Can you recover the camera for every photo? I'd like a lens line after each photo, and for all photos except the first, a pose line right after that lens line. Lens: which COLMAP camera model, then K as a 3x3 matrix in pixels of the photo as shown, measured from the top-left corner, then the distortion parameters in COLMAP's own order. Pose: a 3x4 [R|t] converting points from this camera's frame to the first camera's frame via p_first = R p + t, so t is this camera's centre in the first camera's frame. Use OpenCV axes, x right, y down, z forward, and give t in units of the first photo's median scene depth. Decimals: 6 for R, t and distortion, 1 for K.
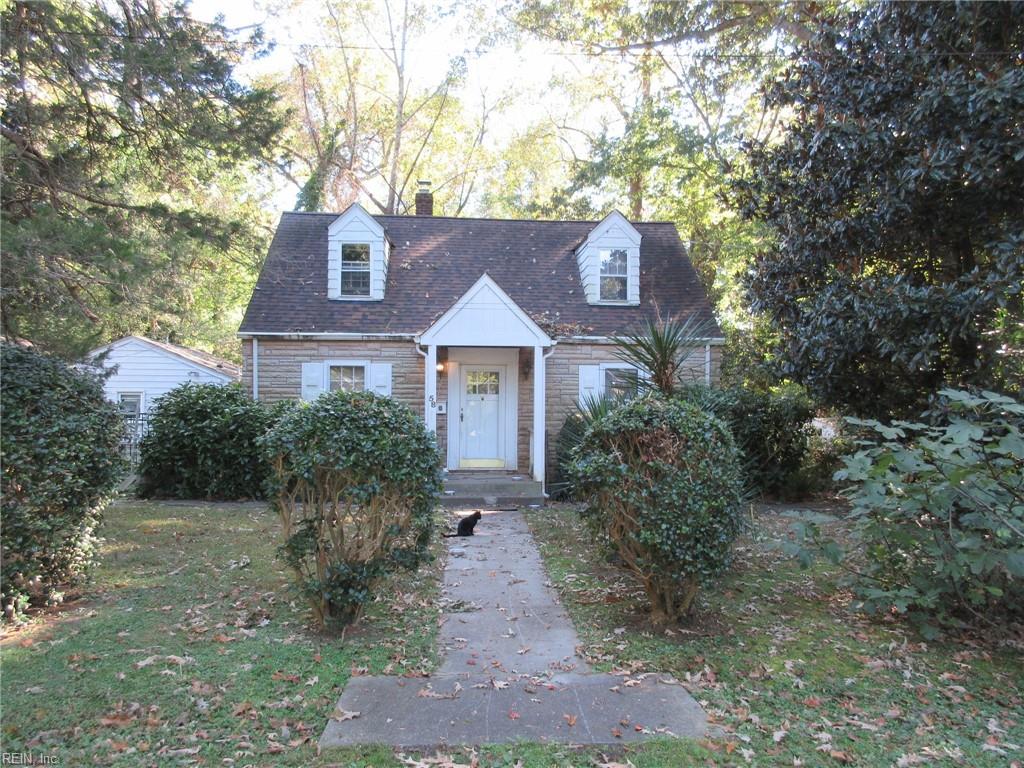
lens RADIAL K [[745.2, 0, 514.4], [0, 745.2, 392.9], [0, 0, 1]] dist [-0.002252, 0.010481]
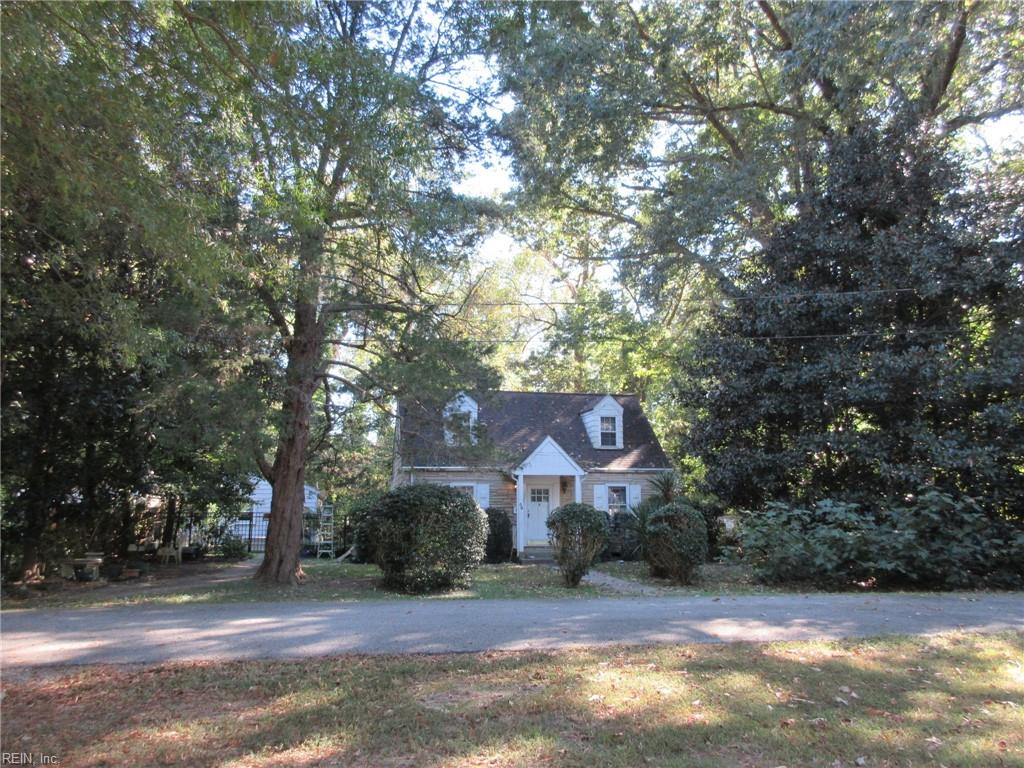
lens RADIAL K [[745.2, 0, 512.2], [0, 745.2, 379.6], [0, 0, 1]] dist [-0.002252, 0.010481]
pose [[0.992444, 0.012470, 0.122066, -0.359121], [0.006744, 0.987775, -0.155743, -0.011126], [-0.122516, 0.155390, 0.980226, -0.818848]]
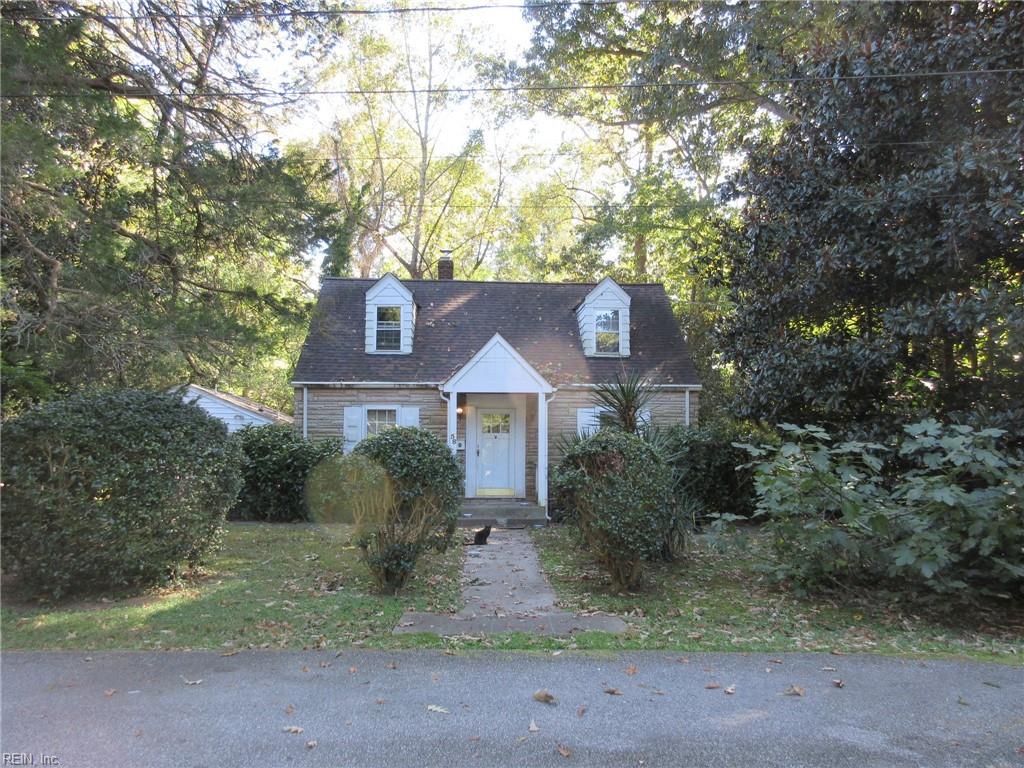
lens RADIAL K [[745.2, 0, 516.4], [0, 745.2, 384.1], [0, 0, 1]] dist [-0.002252, 0.010481]
pose [[0.999782, -0.004181, -0.020461, 0.016213], [0.002742, 0.997551, -0.069896, 0.007212], [0.020703, 0.069824, 0.997344, -0.202381]]
